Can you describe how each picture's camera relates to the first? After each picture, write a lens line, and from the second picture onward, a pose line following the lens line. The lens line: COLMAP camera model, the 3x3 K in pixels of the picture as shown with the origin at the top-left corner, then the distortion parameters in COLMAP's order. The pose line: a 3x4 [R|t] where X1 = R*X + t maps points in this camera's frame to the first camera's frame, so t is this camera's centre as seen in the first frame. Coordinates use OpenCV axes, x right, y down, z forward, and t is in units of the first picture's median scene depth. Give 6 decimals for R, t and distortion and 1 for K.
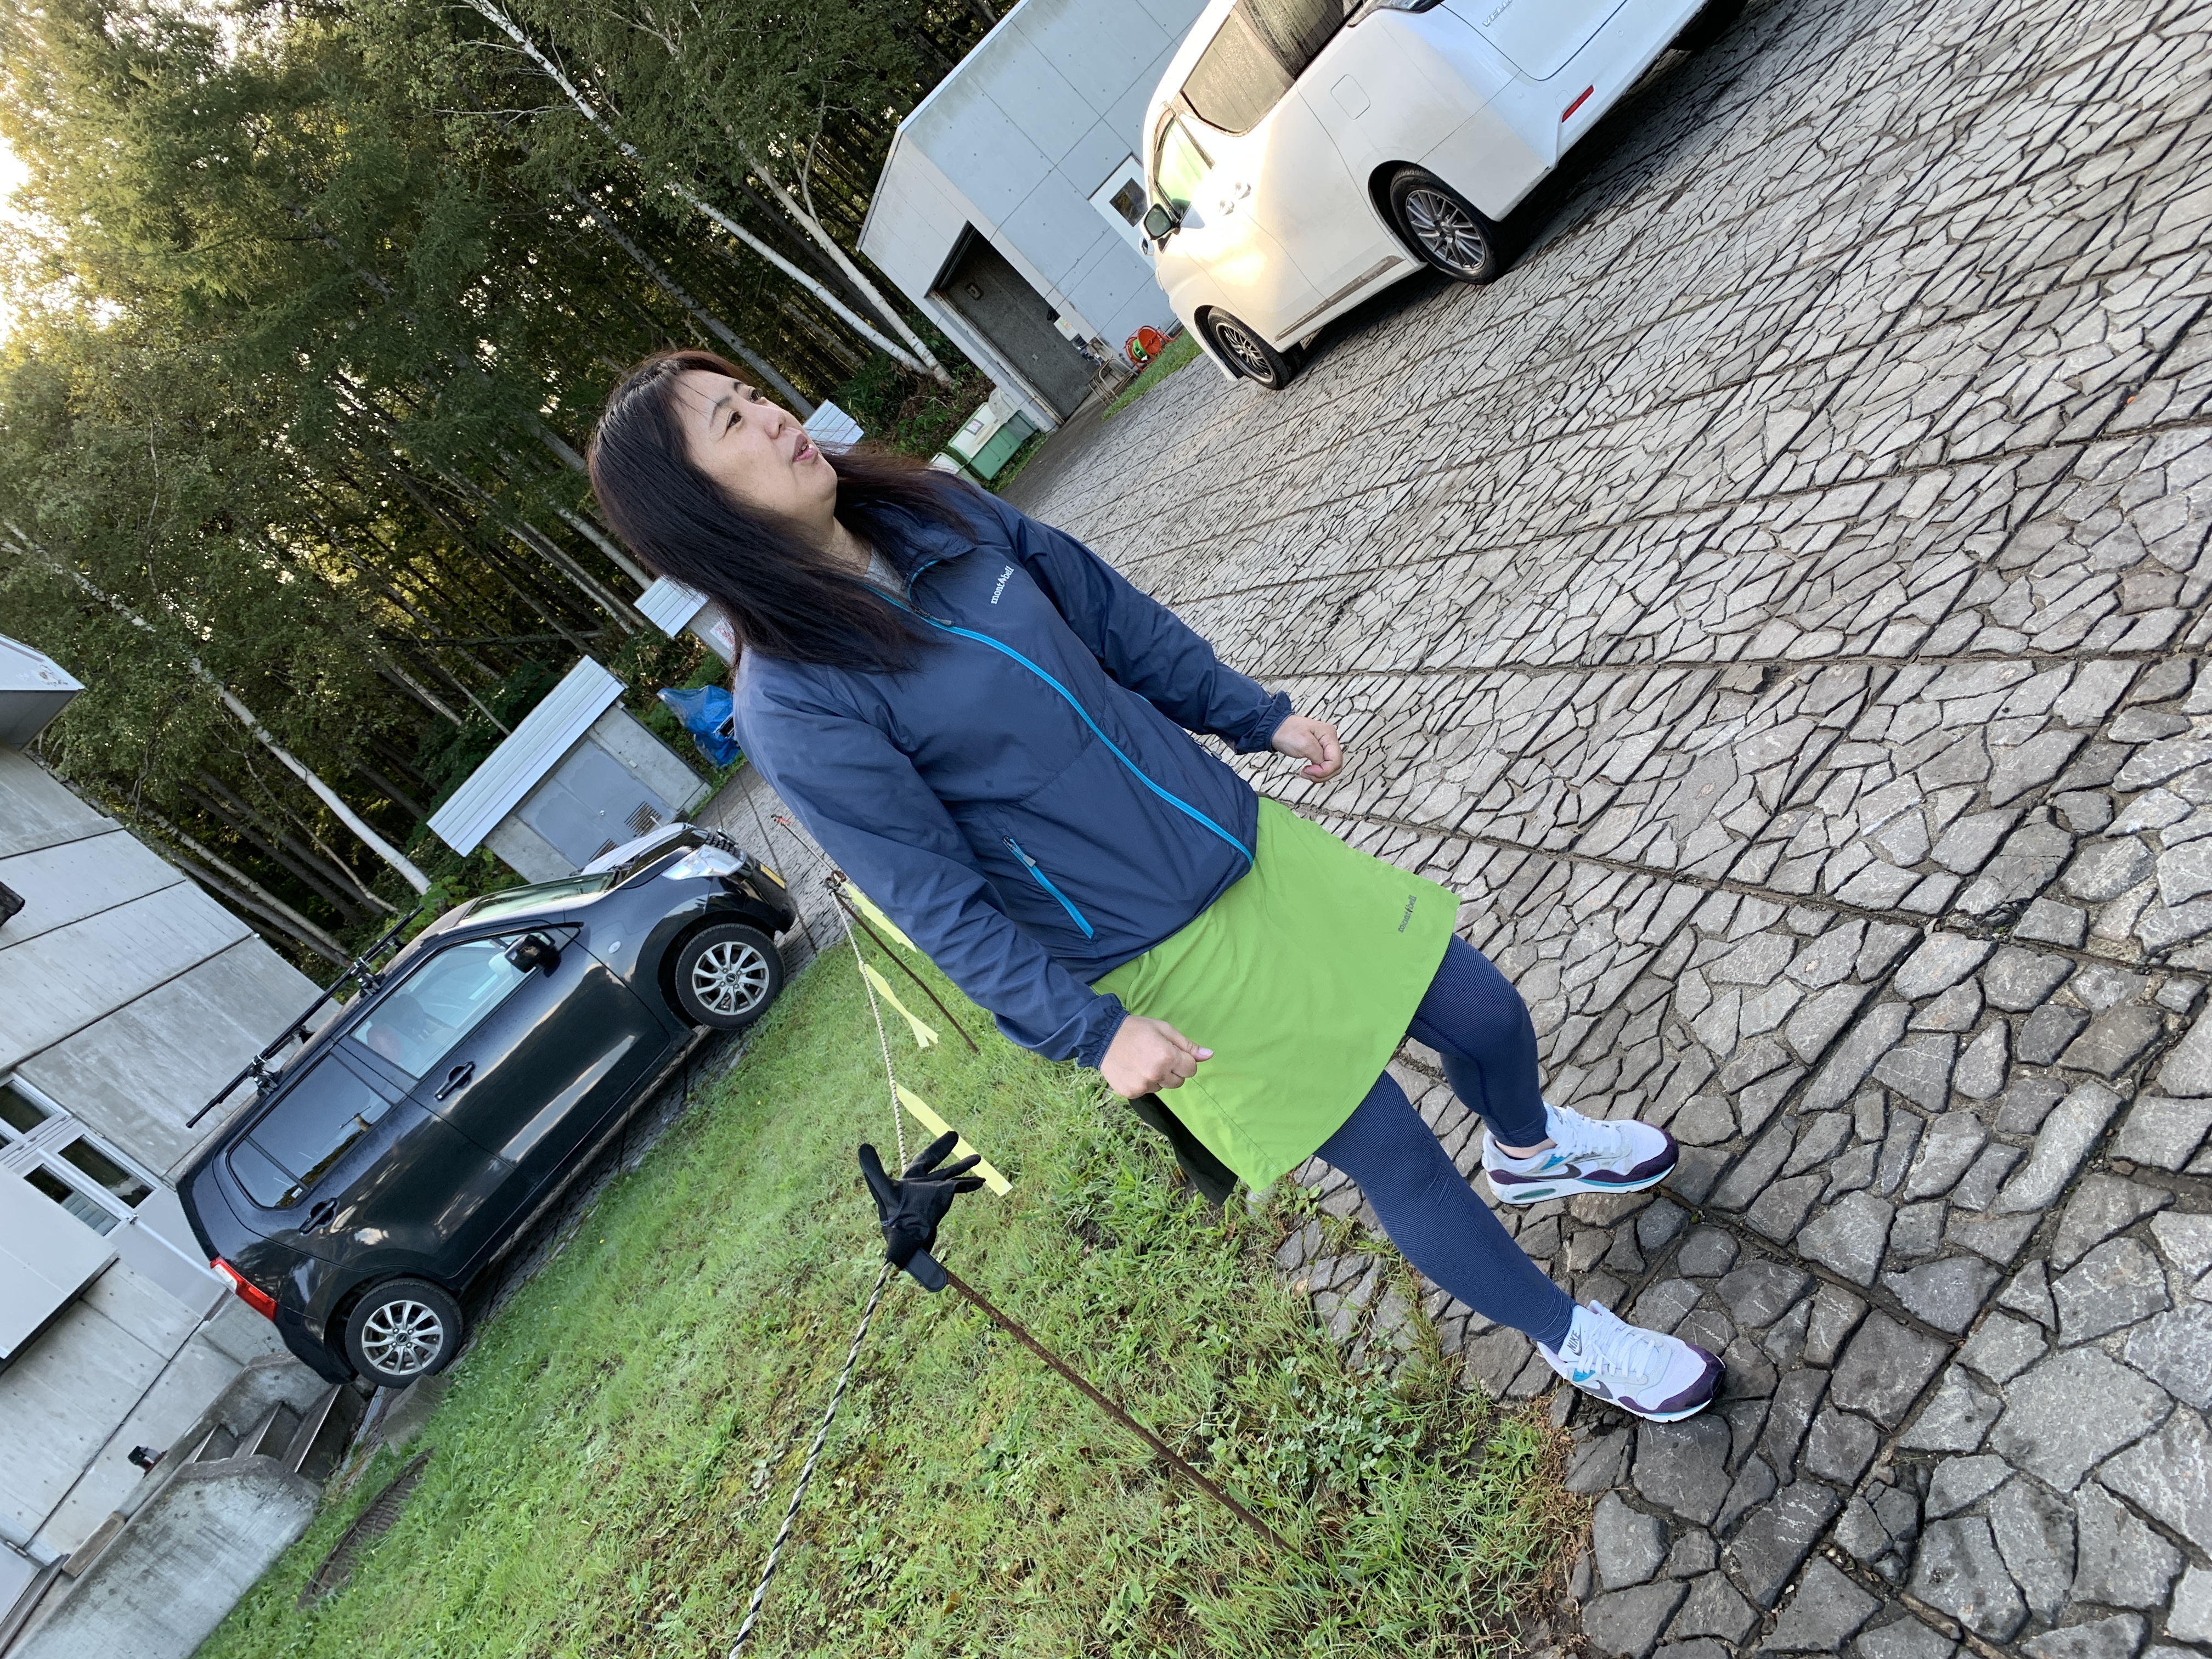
lens RADIAL K [[1702.0, 0, 1103.9], [0, 1702.0, 838.9], [0, 0, 1]] dist [0.002347, -0.010412]
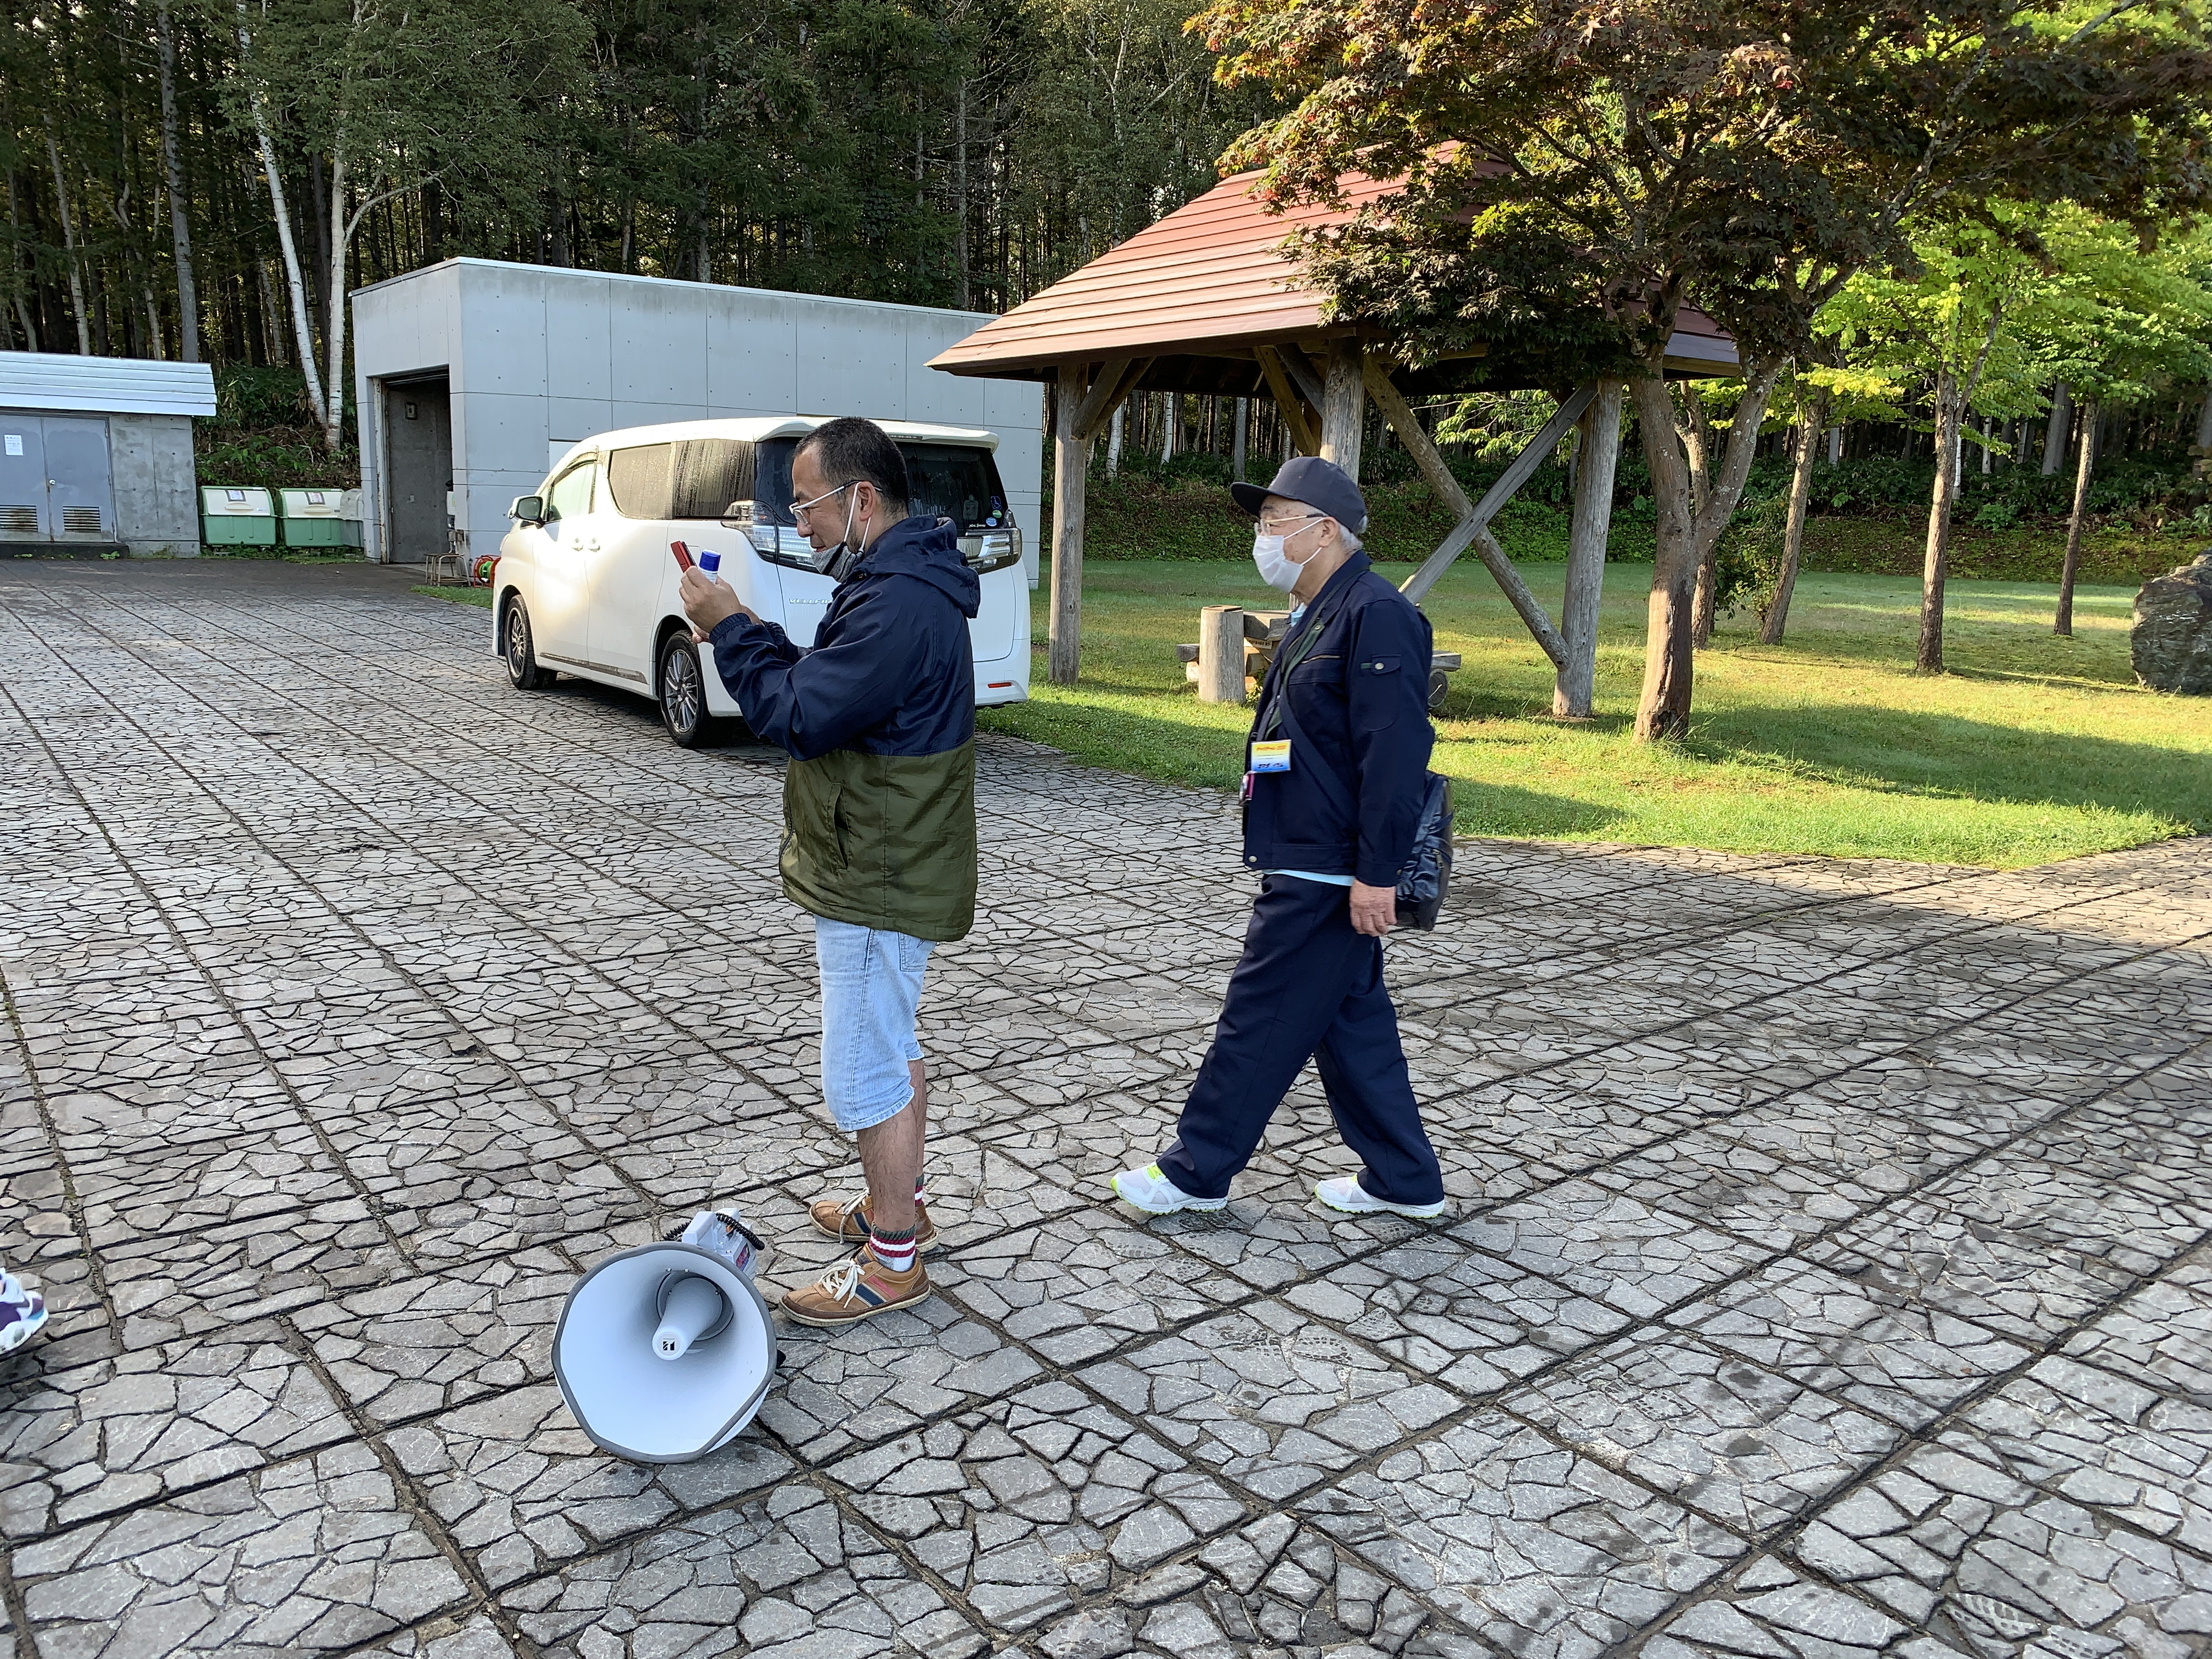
lens RADIAL K [[1691.1, 0, 1079.7], [0, 1691.1, 823.6], [0, 0, 1]] dist [0.005234, 0.004103]
pose [[0.650857, 0.681341, 0.334903, 0.087367], [-0.574528, 0.730390, -0.369389, -0.001745], [-0.496289, 0.048008, 0.866829, -0.387342]]
